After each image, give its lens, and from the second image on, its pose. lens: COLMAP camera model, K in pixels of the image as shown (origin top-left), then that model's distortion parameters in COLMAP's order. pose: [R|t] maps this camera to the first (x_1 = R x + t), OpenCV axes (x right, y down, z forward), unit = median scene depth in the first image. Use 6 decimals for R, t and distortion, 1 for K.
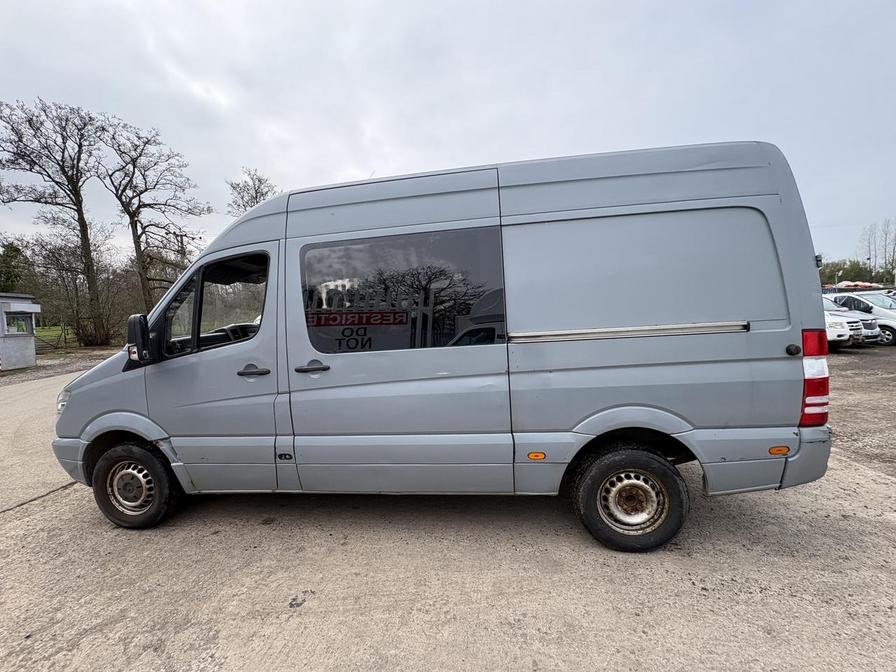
lens RADIAL K [[356.5, 0, 447.6], [0, 356.5, 334.9], [0, 0, 1]] dist [0.001154, -0.000087]
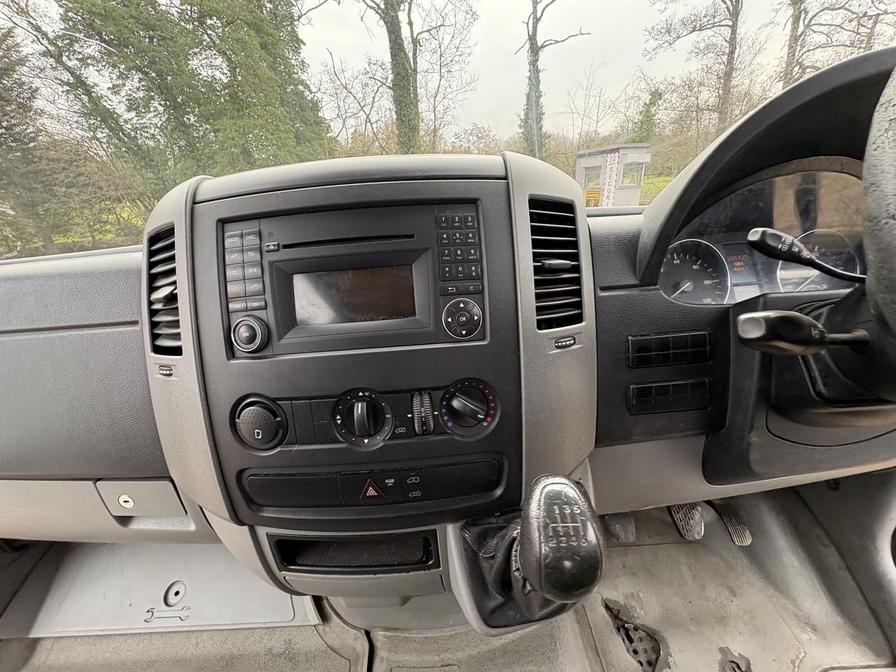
lens RADIAL K [[355.2, 0, 448.7], [0, 355.2, 335.0], [0, 0, 1]] dist [-0.000583, 0.000163]
pose [[0.142334, 0.385362, -0.911722, -0.079695], [0.005099, 0.920803, 0.389996, -0.004683], [0.989806, -0.060159, 0.129097, 0.179771]]
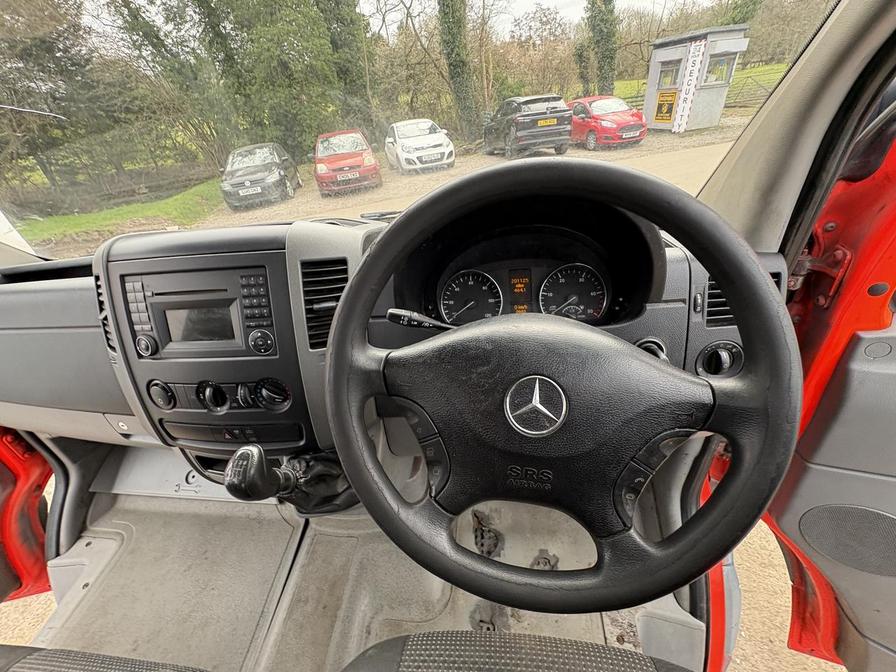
lens RADIAL K [[356.1, 0, 448.5], [0, 356.1, 334.4], [0, 0, 1]] dist [0.001278, 0.000539]
pose [[0.009530, 0.567159, -0.823553, -0.073017], [0.047428, 0.822407, 0.566919, -0.014172], [0.998829, -0.044463, -0.019062, 0.197722]]
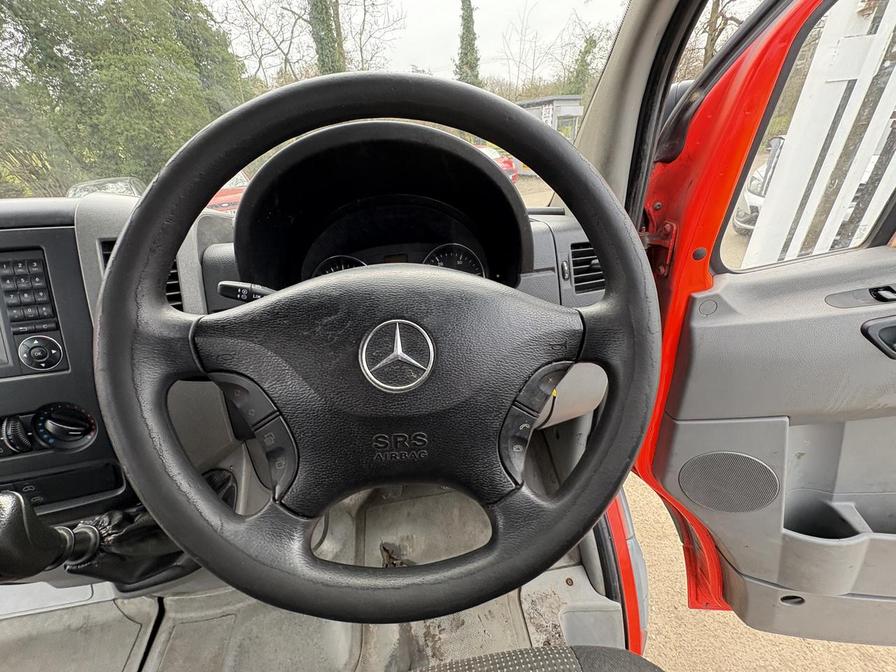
lens RADIAL K [[356.5, 0, 447.6], [0, 356.5, 334.9], [0, 0, 1]] dist [0.001154, -0.000087]
pose [[0.272781, 0.471689, -0.838510, -0.073168], [-0.002676, 0.871932, 0.489619, -0.009397], [0.962072, -0.131315, 0.239109, 0.199889]]
